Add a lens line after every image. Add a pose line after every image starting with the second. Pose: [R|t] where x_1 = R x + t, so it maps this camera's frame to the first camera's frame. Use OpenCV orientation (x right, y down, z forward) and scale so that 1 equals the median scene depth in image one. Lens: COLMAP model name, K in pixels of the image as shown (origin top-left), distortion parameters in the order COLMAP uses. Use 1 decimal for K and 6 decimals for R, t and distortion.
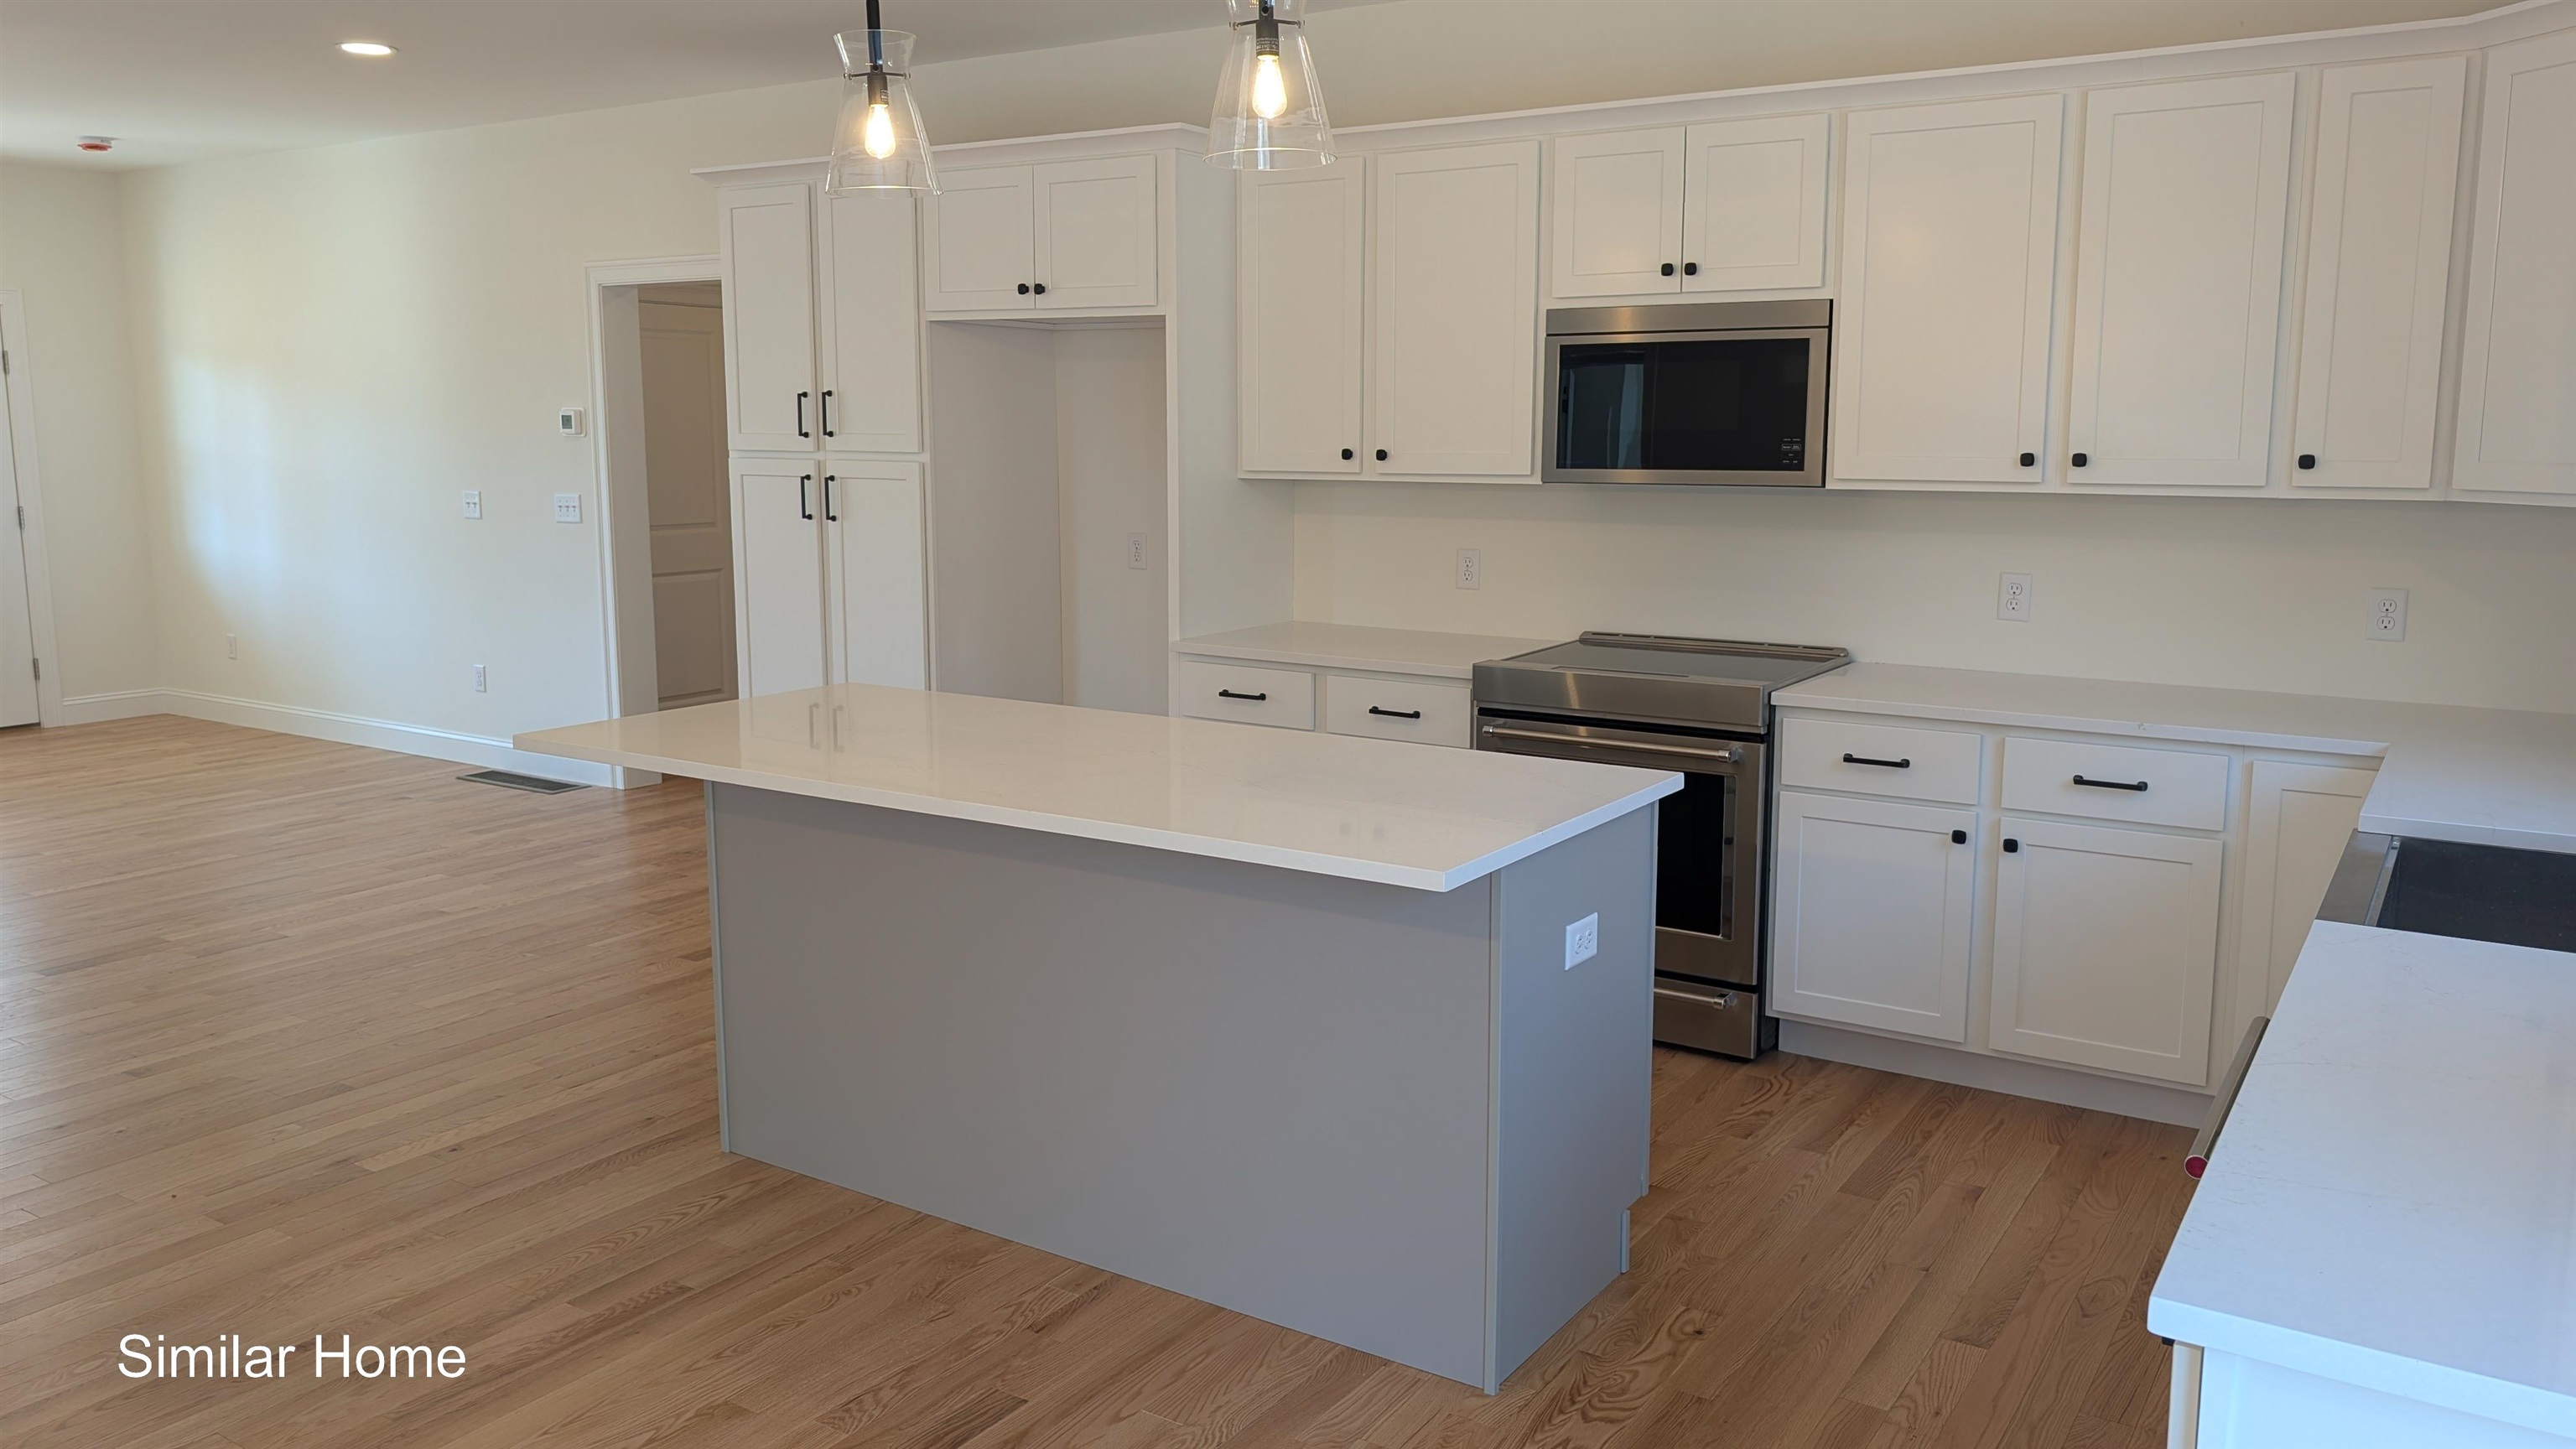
lens RADIAL K [[1863.4, 0, 1278.3], [0, 1863.4, 689.4], [0, 0, 1]] dist [0.034209, -0.047967]
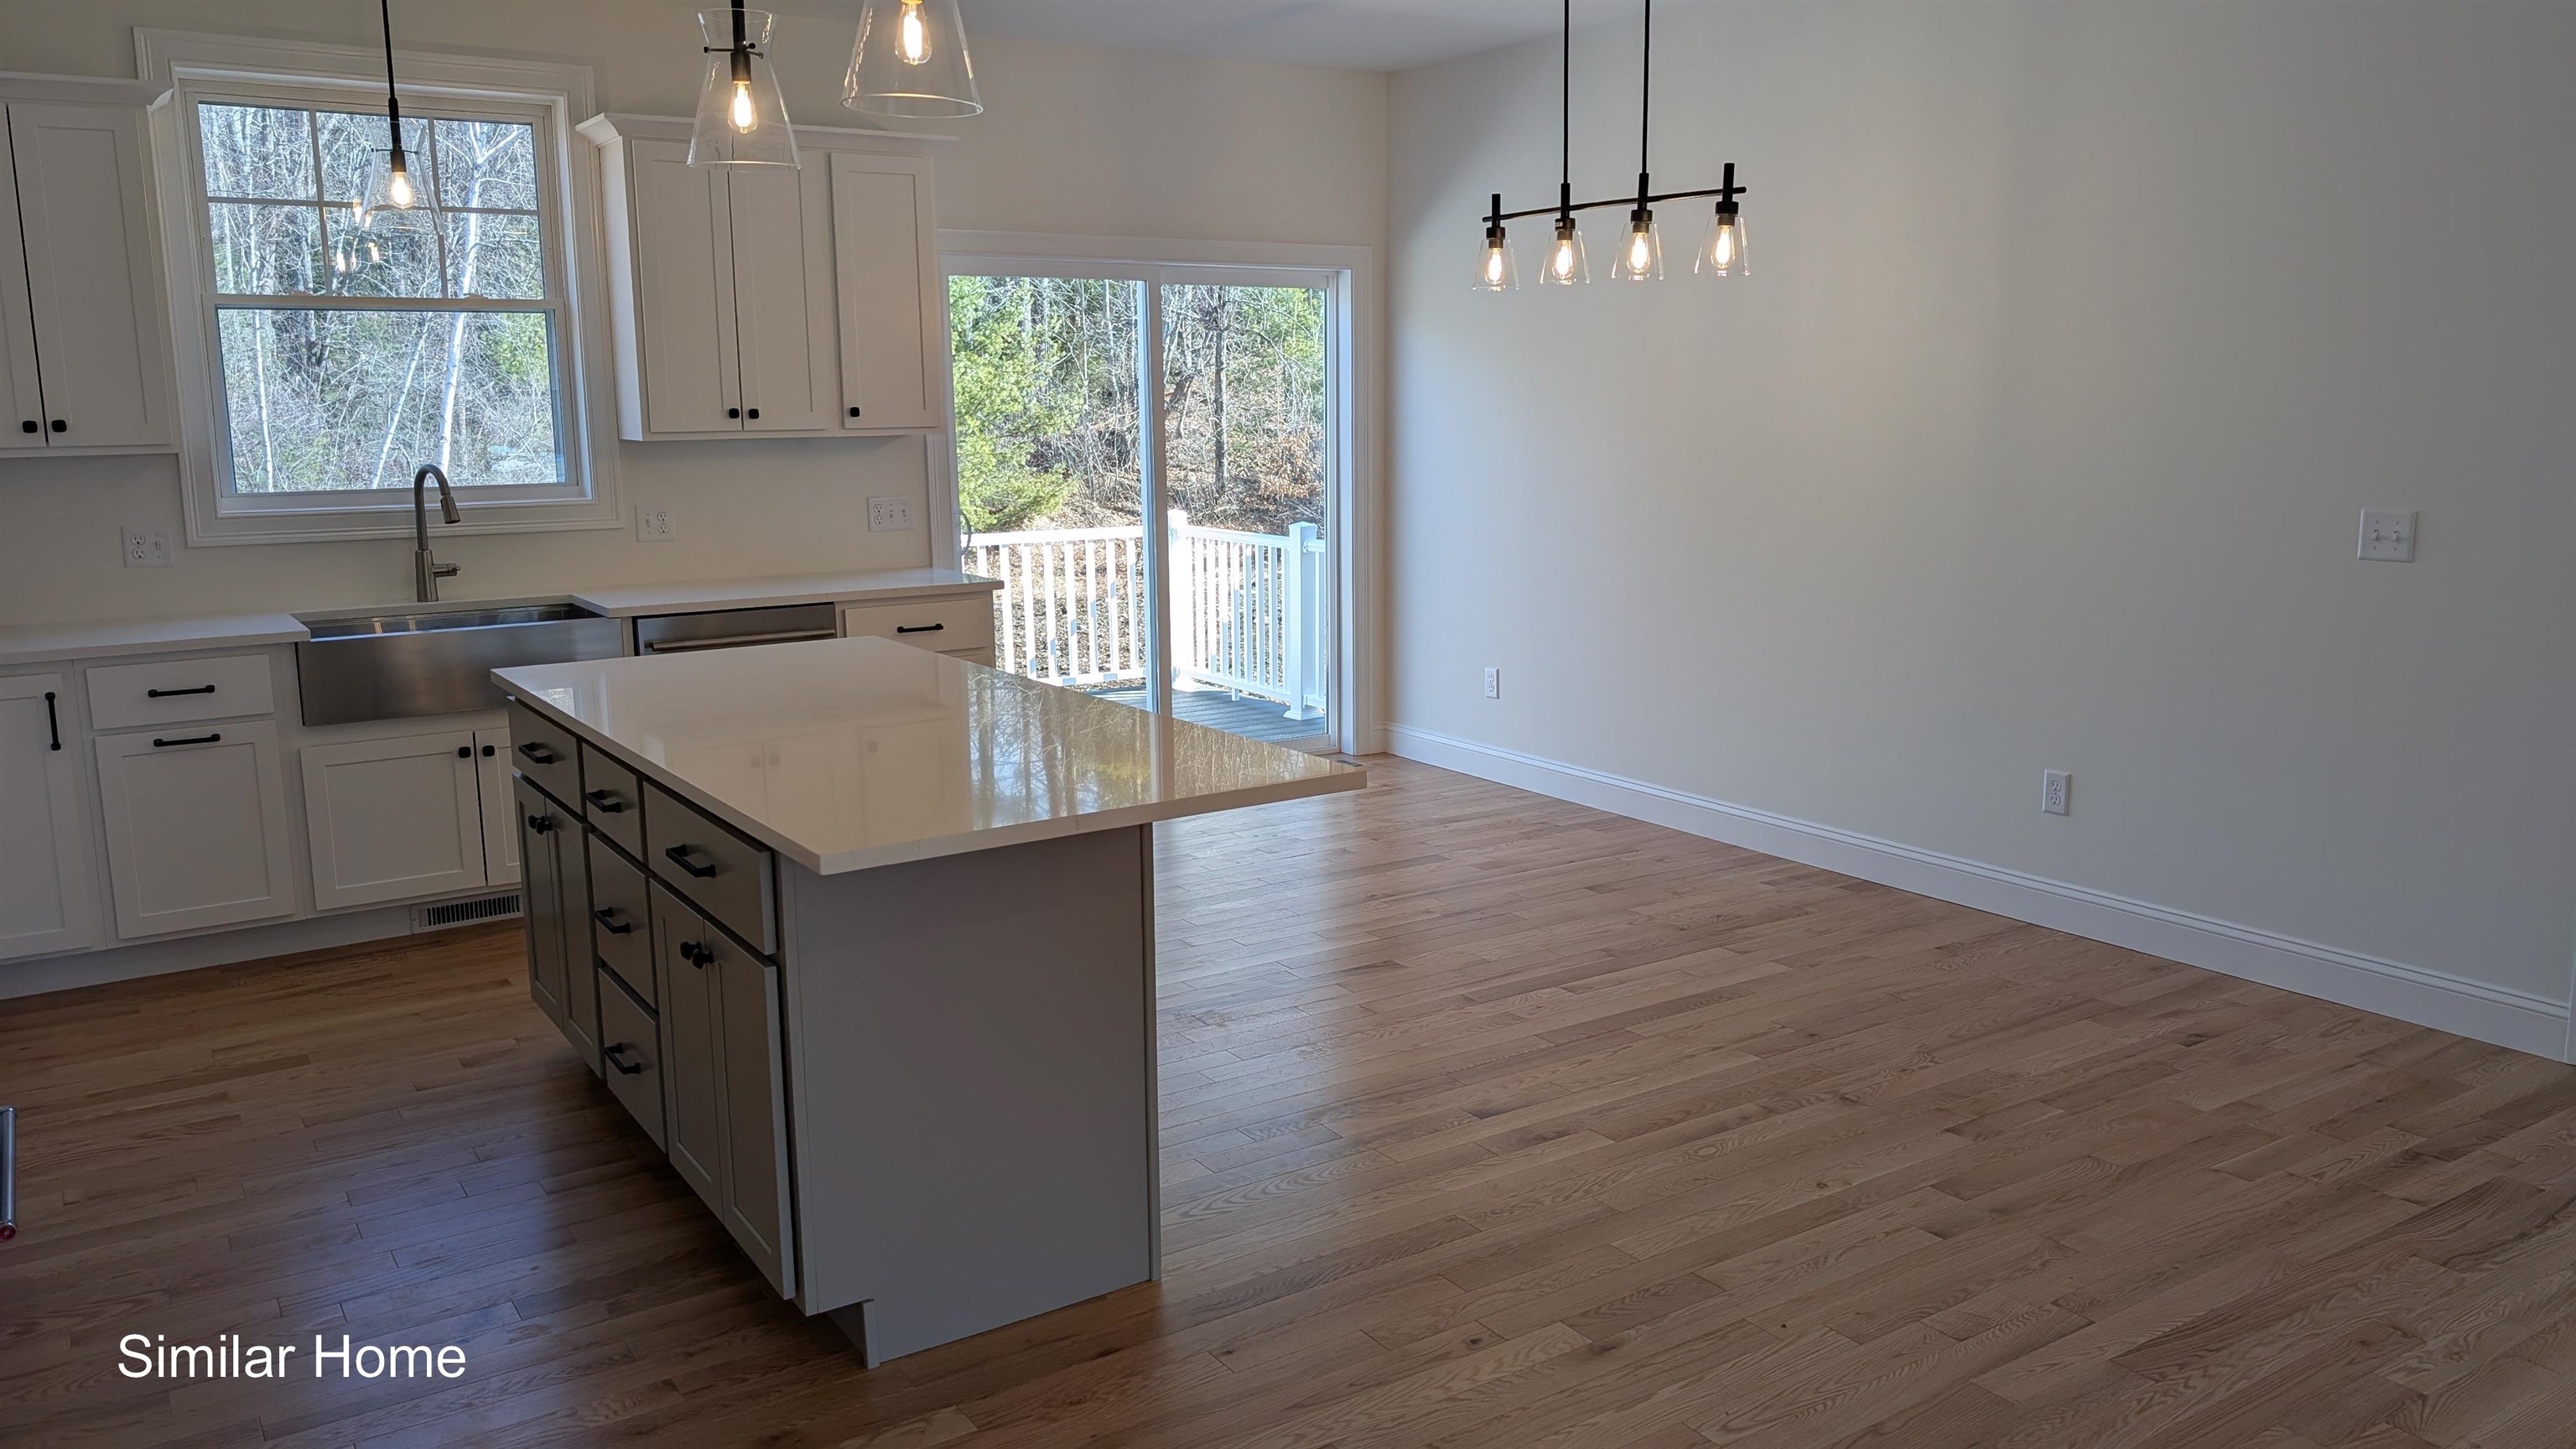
lens RADIAL K [[1863.4, 0, 1297.4], [0, 1863.4, 699.6], [0, 0, 1]] dist [0.034209, -0.047967]
pose [[-0.922830, -0.055466, 0.381194, -0.522408], [0.063539, 0.954106, 0.292651, -0.185569], [-0.379932, 0.294288, -0.876953, 1.301809]]
